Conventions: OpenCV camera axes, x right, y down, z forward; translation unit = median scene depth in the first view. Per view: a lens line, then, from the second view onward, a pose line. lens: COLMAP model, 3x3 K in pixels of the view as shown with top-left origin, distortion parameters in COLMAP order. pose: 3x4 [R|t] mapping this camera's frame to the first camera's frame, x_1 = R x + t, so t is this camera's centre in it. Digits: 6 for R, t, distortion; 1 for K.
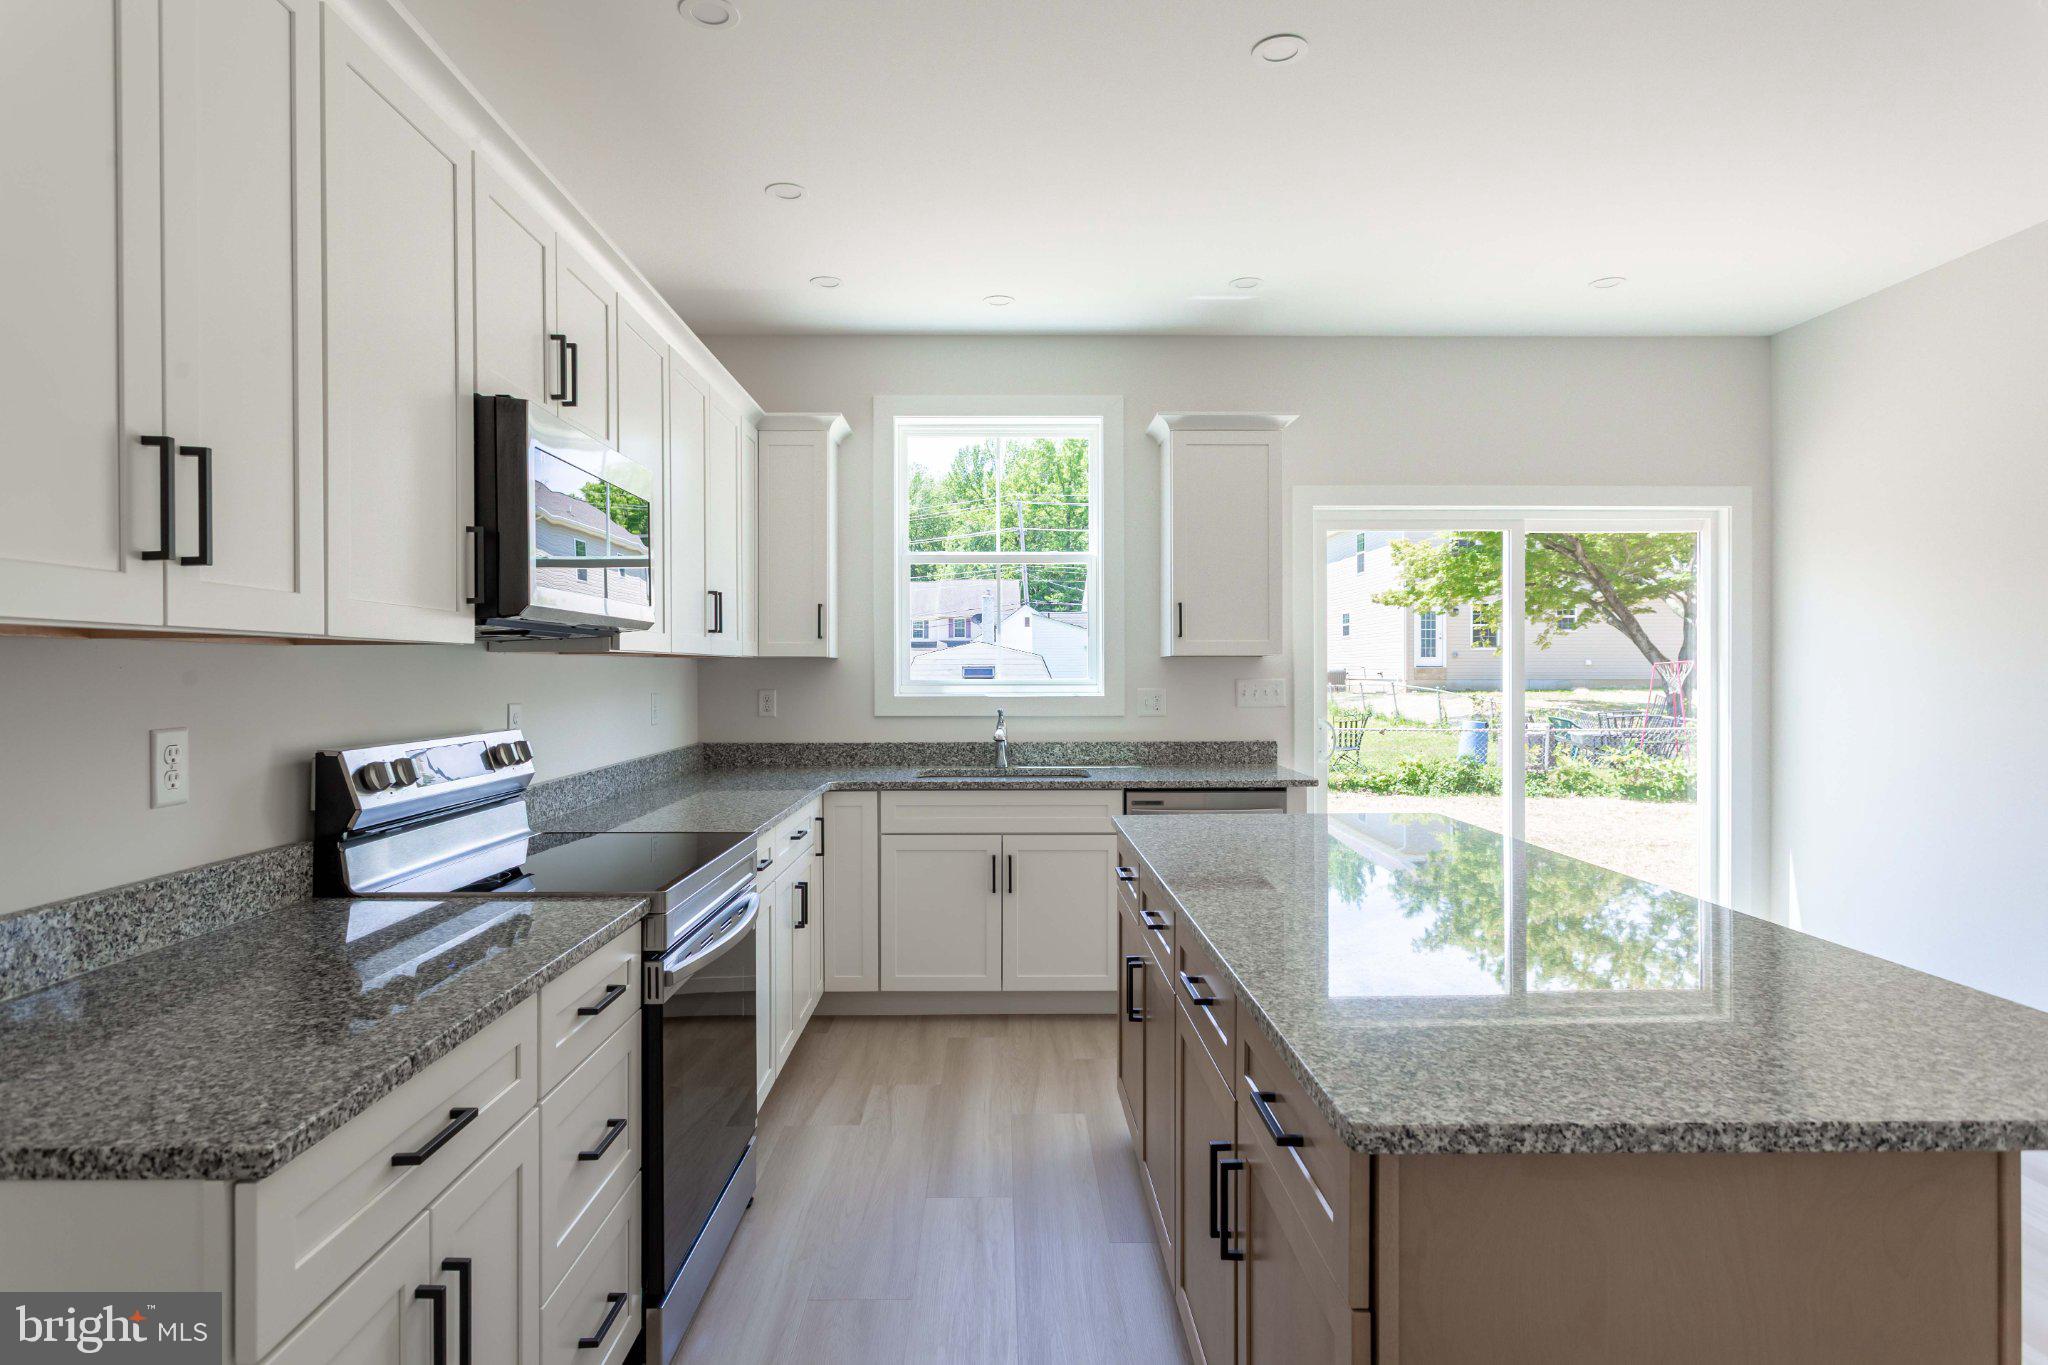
lens RADIAL K [[1087.7, 0, 1026.9], [0, 1087.7, 681.2], [0, 0, 1]] dist [0.007507, 0.001784]
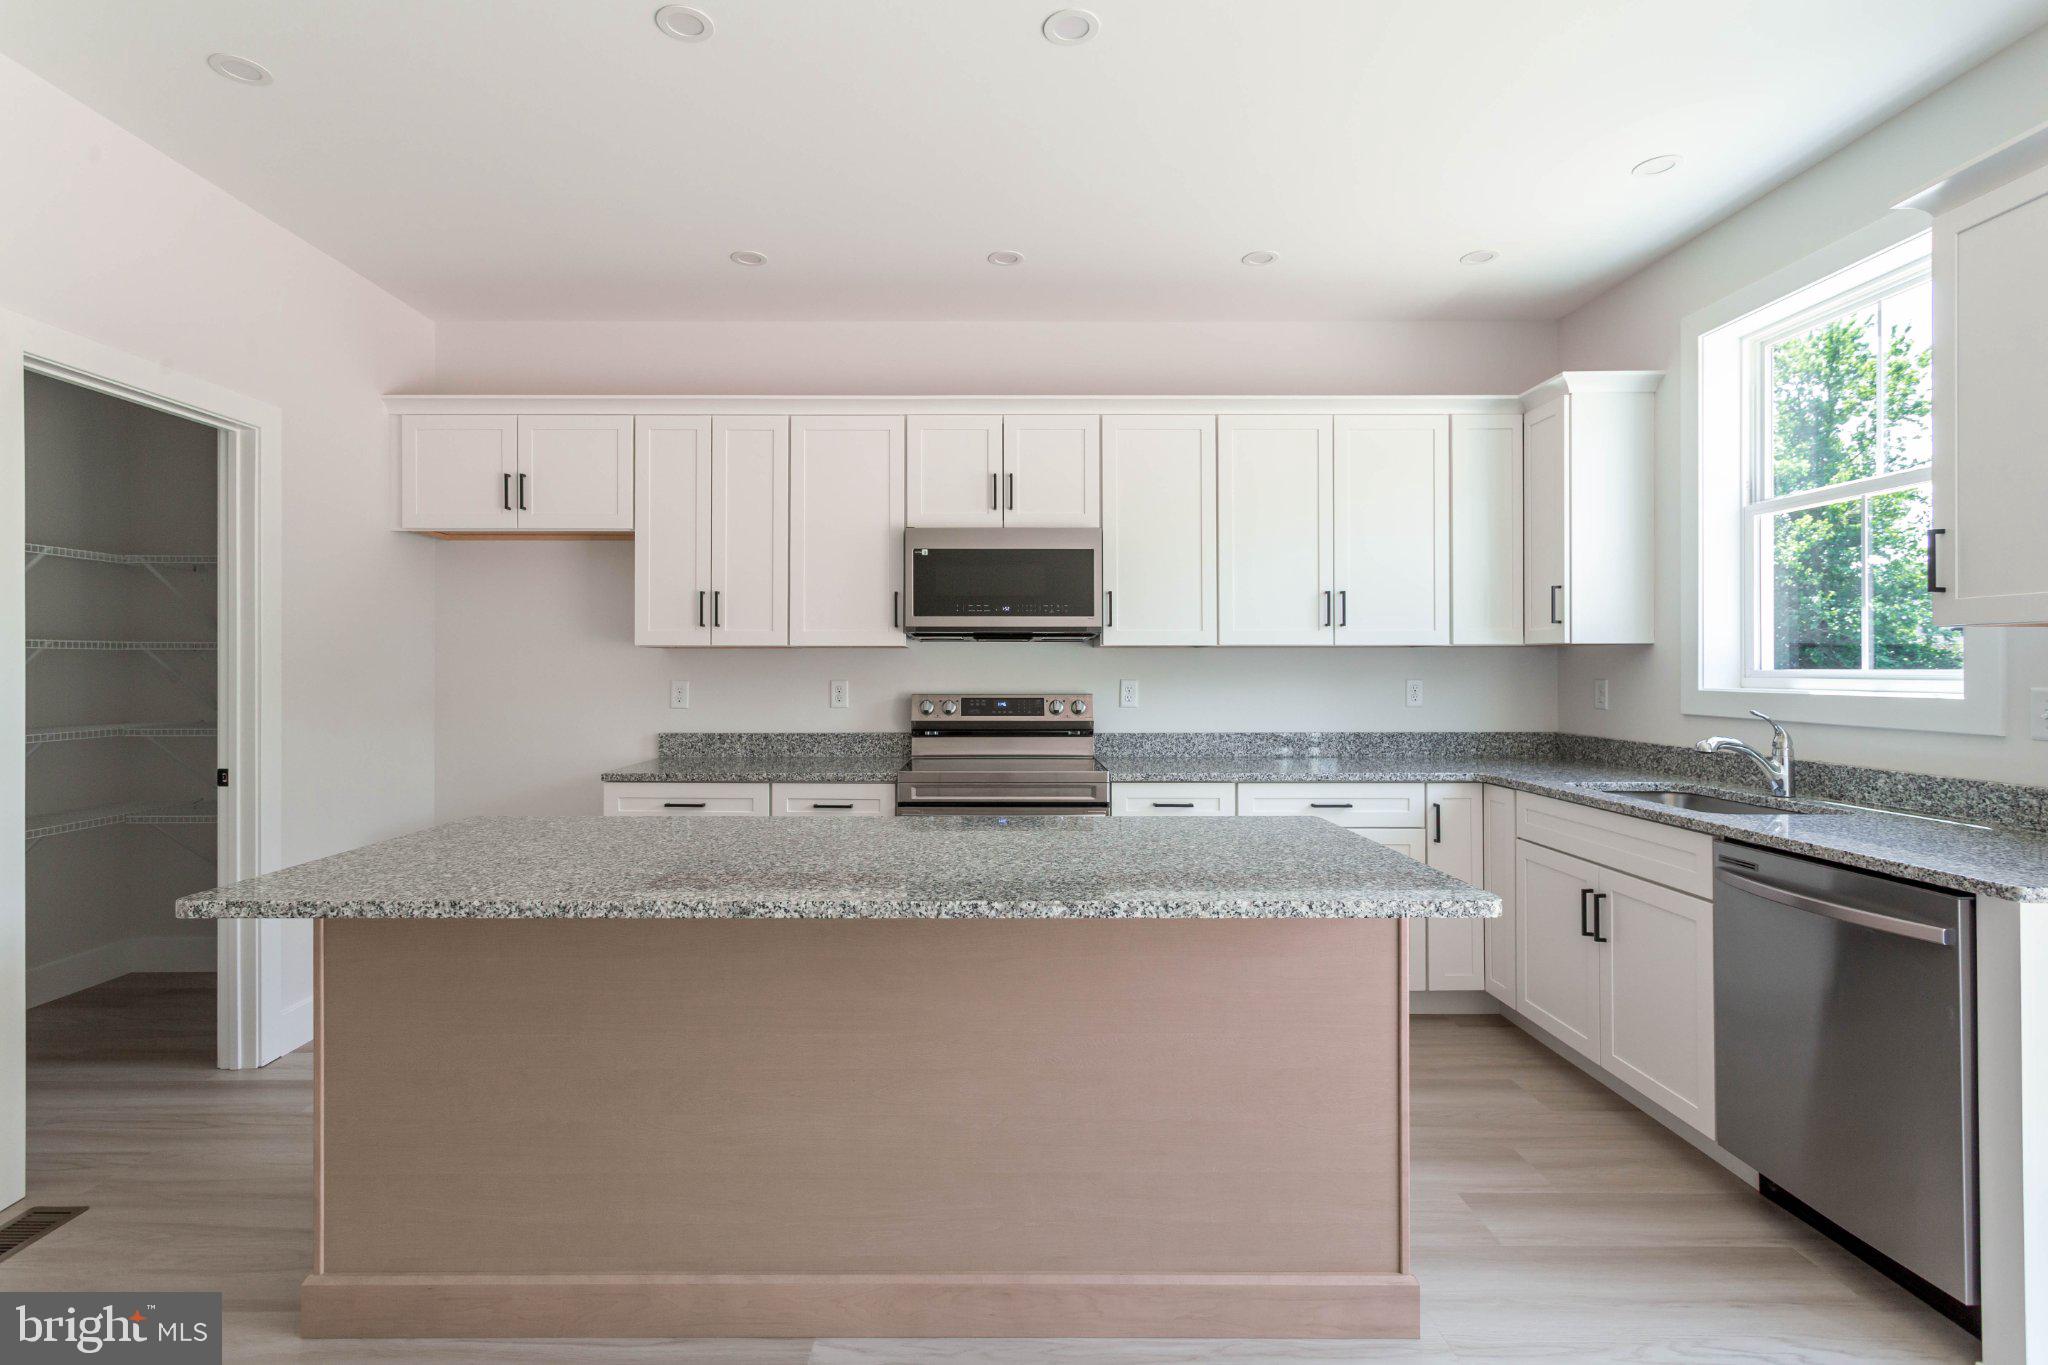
lens RADIAL K [[991.8, 0, 1010.7], [0, 991.8, 670.6], [0, 0, 1]] dist [0.003765, 0.001821]
pose [[-0.012861, 0.005416, -0.999903, 0.615796], [-0.006637, 0.999963, 0.005501, -0.001192], [0.999895, 0.006707, -0.012824, 0.511477]]
